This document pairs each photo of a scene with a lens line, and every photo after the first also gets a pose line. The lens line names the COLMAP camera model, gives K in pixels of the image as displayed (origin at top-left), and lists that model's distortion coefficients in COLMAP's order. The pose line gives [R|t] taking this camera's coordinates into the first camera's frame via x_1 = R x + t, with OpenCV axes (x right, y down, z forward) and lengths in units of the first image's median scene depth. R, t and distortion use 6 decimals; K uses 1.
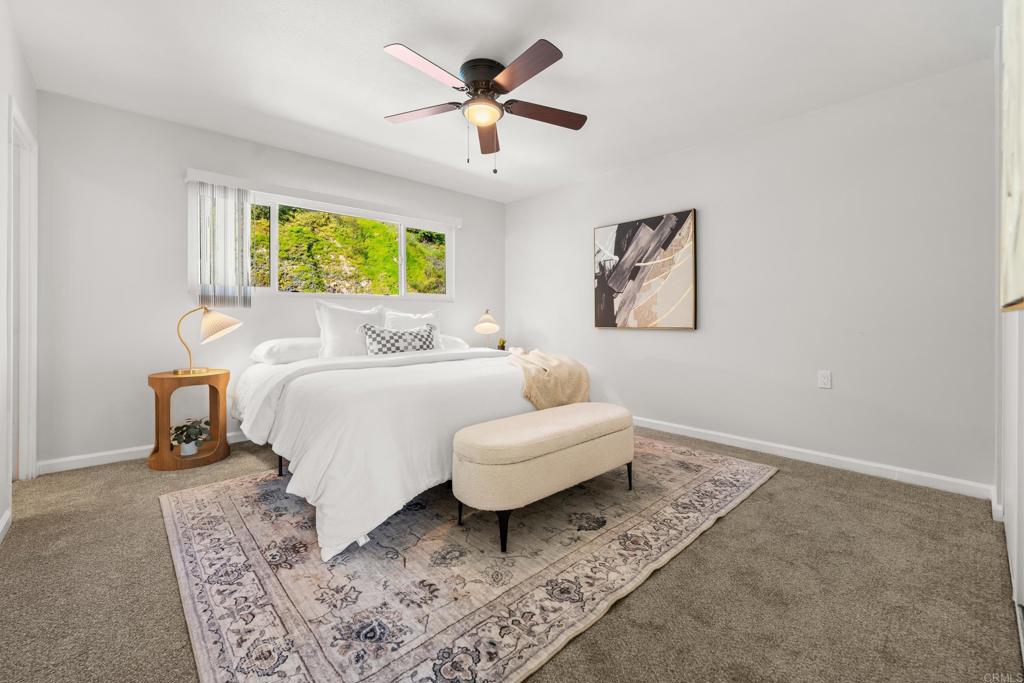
lens RADIAL K [[415.3, 0, 514.2], [0, 415.3, 320.6], [0, 0, 1]] dist [-0.000555, -0.000569]
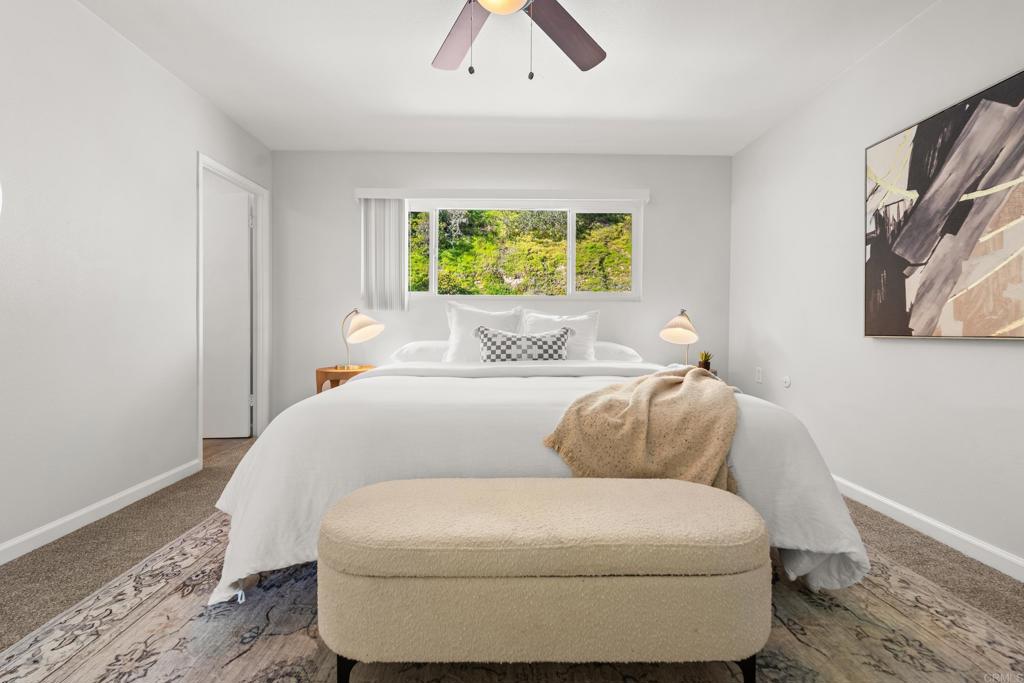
lens RADIAL K [[415.3, 0, 511.3], [0, 415.3, 335.1], [0, 0, 1]] dist [-0.000555, -0.000569]
pose [[0.749712, 0.013584, -0.661625, 0.227124], [-0.008341, 0.999904, 0.011078, 0.013881], [0.661712, -0.002787, 0.749753, 0.335596]]
